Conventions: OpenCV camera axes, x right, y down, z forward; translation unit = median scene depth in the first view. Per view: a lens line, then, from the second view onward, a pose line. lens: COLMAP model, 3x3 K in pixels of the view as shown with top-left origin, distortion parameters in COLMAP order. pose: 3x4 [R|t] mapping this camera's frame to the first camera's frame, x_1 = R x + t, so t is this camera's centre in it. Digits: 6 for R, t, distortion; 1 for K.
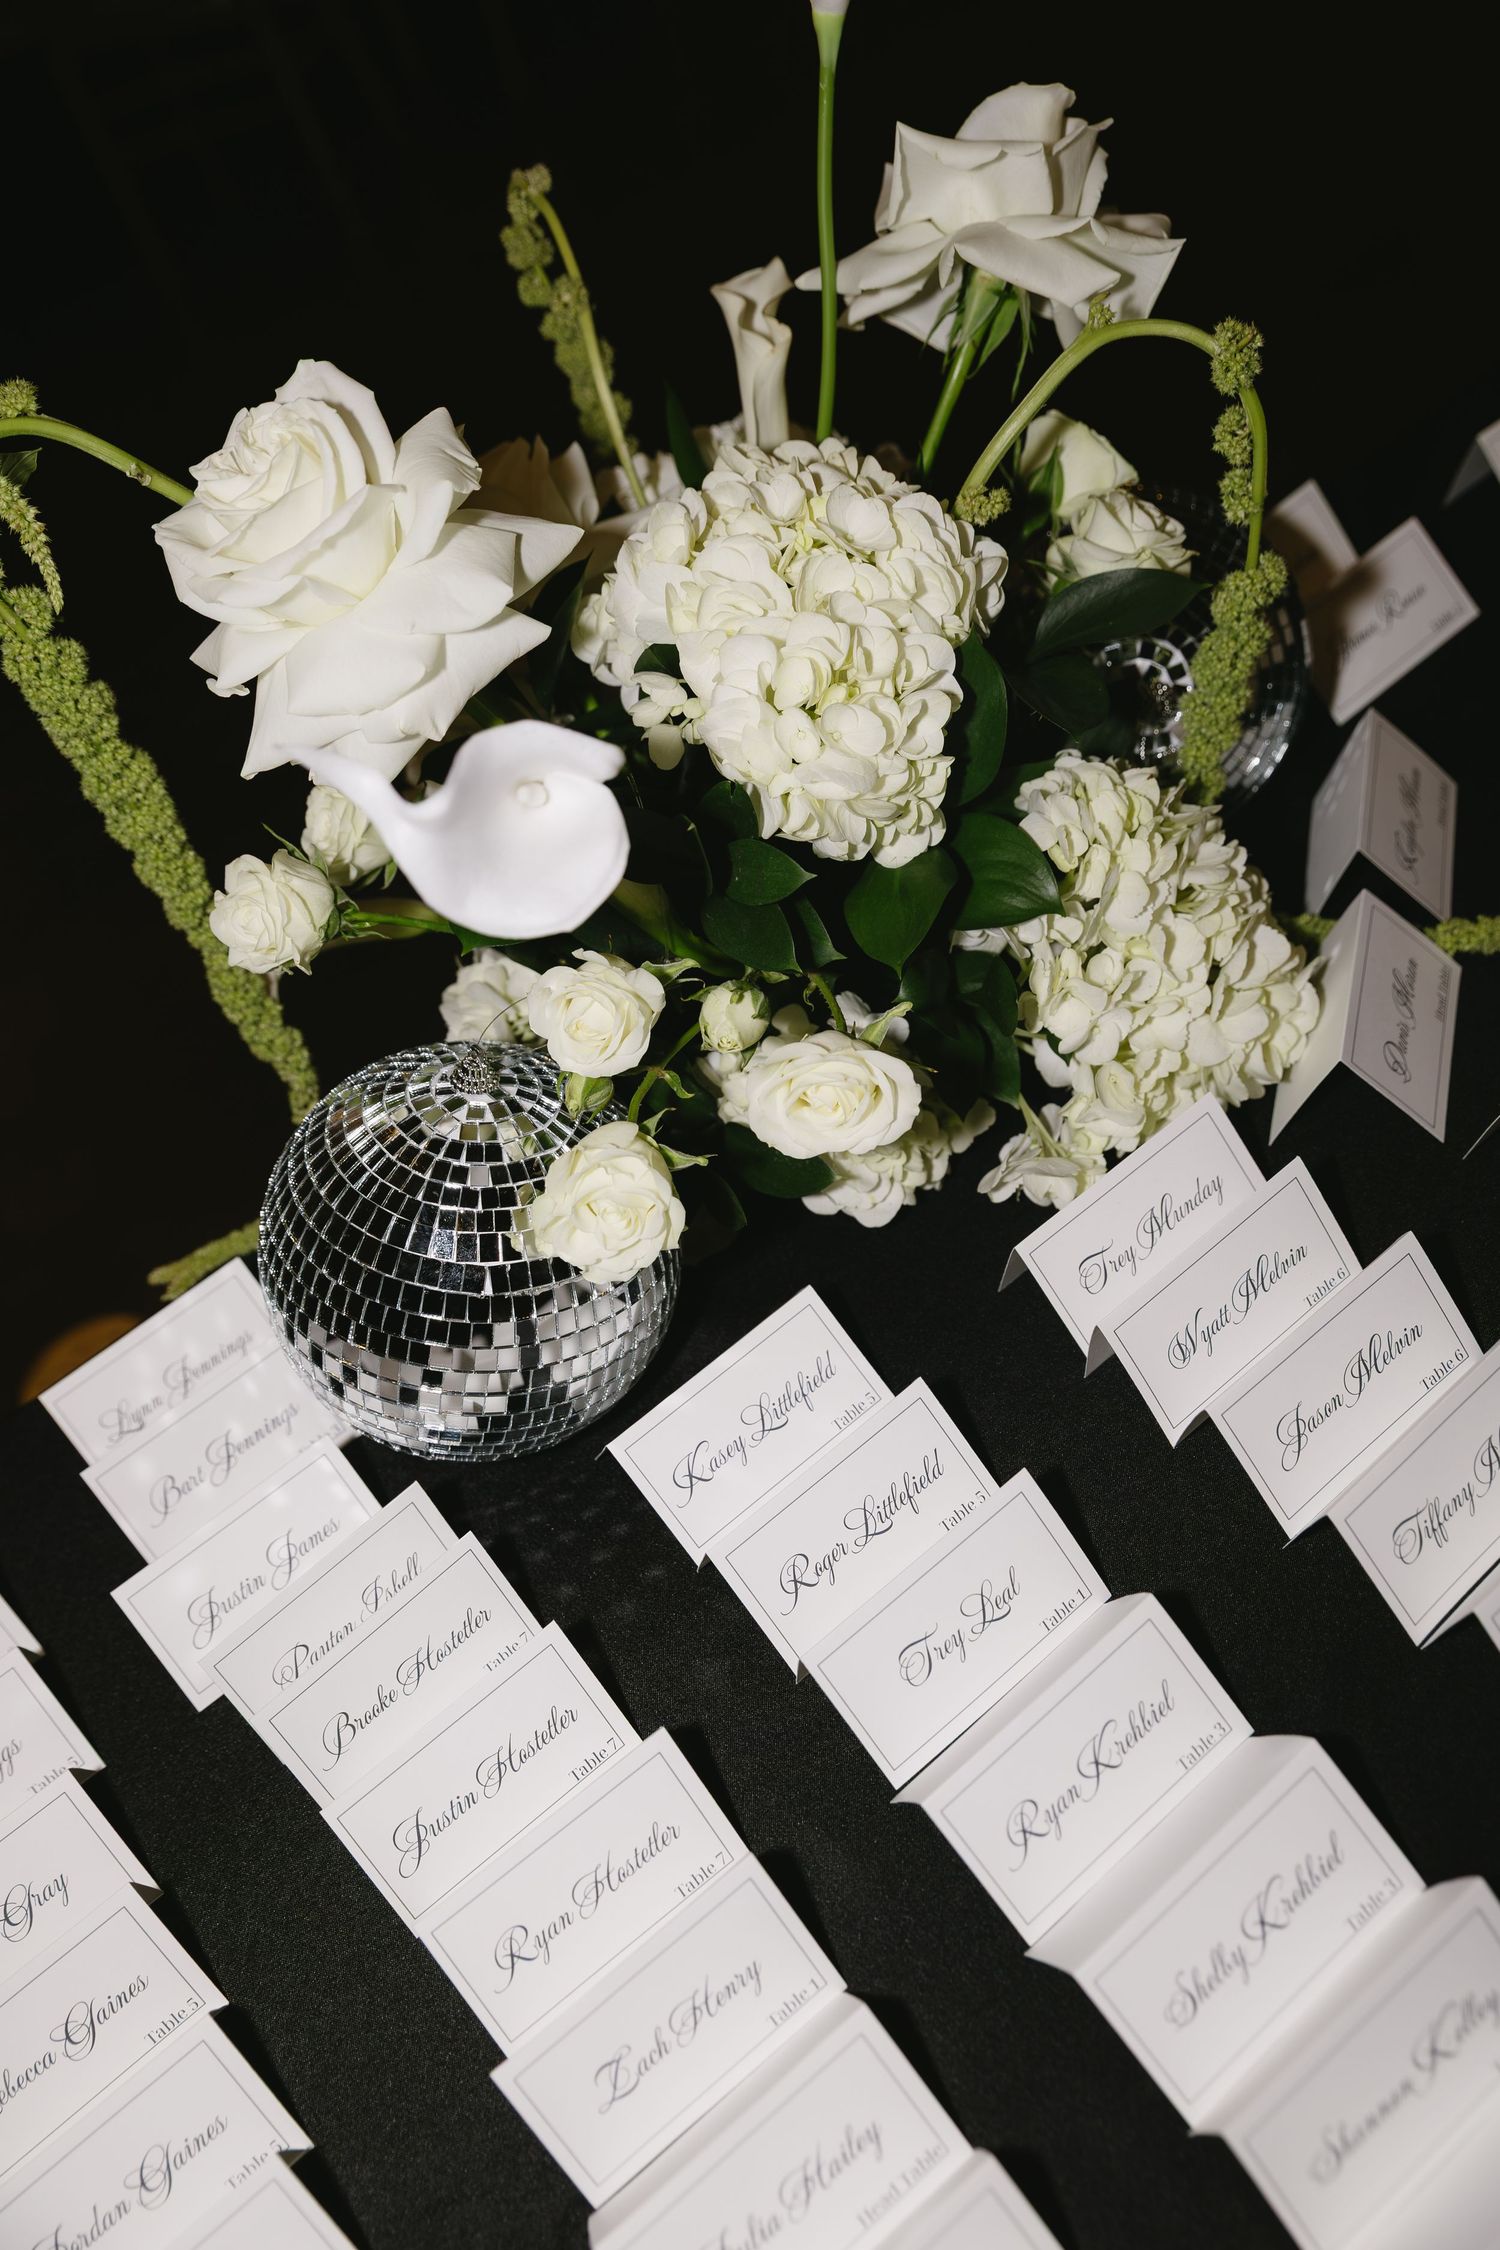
lens RADIAL K [[2210.4, 0, 750.0], [0, 2210.4, 1125.0], [0, 0, 1]] dist [0.015673, -0.026900]
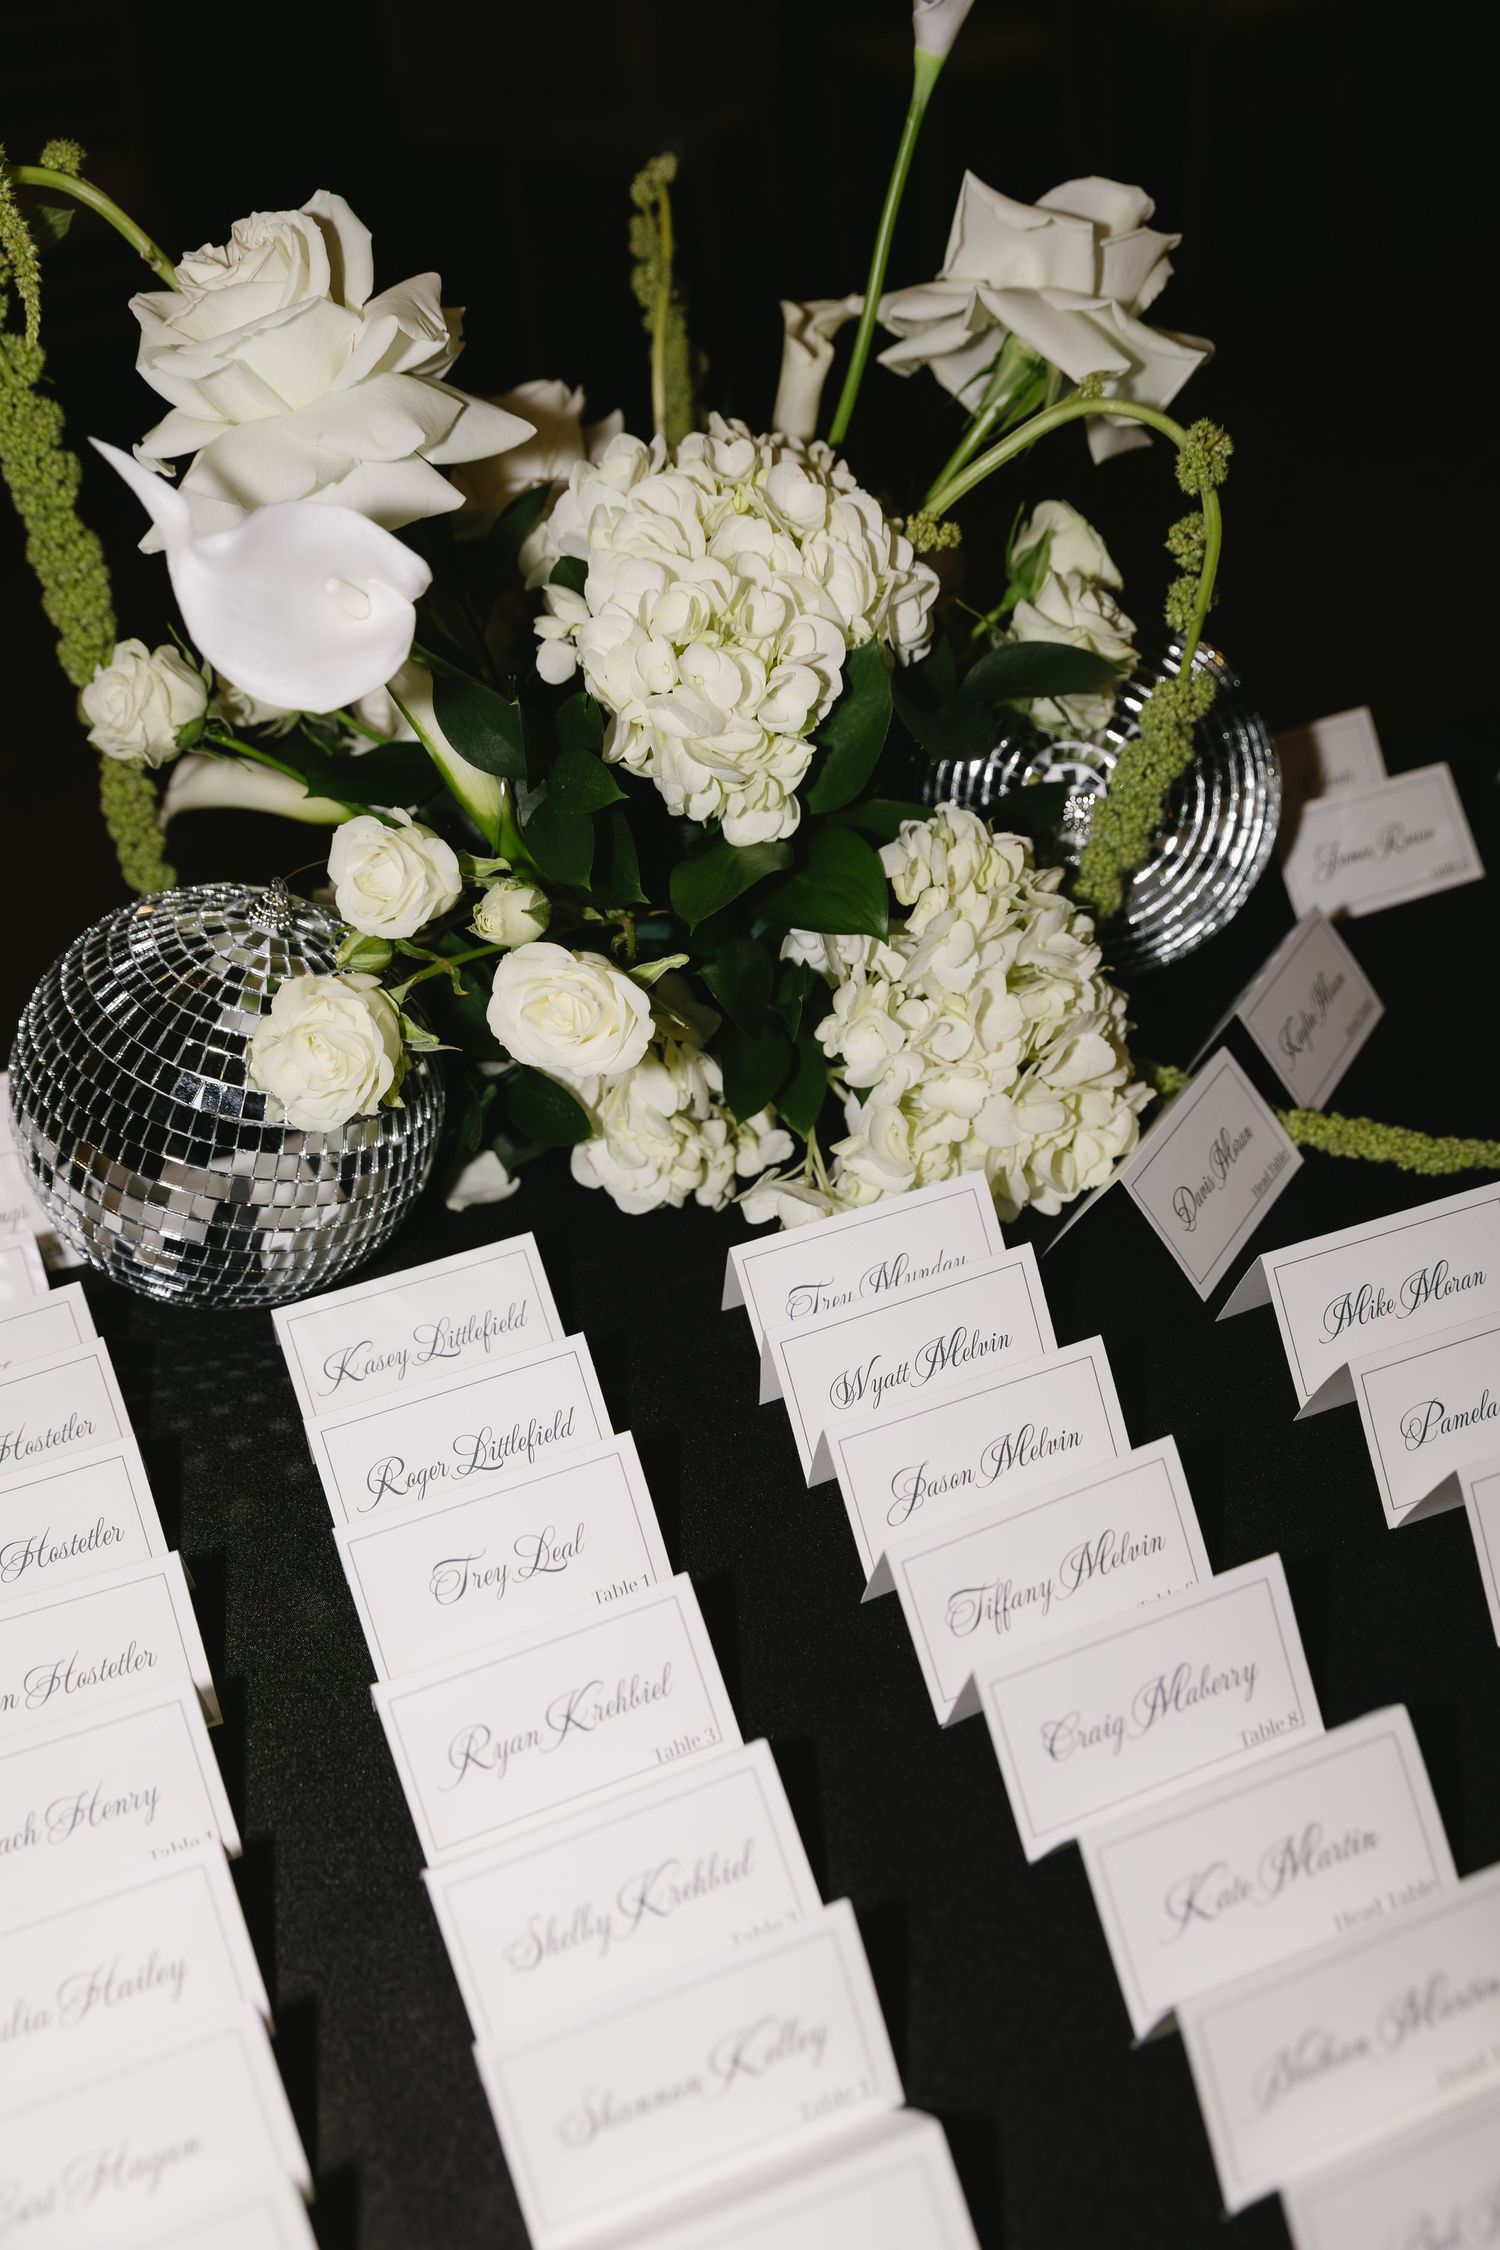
lens RADIAL K [[2315.5, 0, 750.0], [0, 2315.5, 1125.0], [0, 0, 1]] dist [-0.010854, 0.001589]
pose [[0.945398, 0.310599, -0.098749, 0.213334], [-0.320433, 0.941151, -0.107504, 0.111770], [0.059547, 0.133277, 0.989288, -0.009165]]
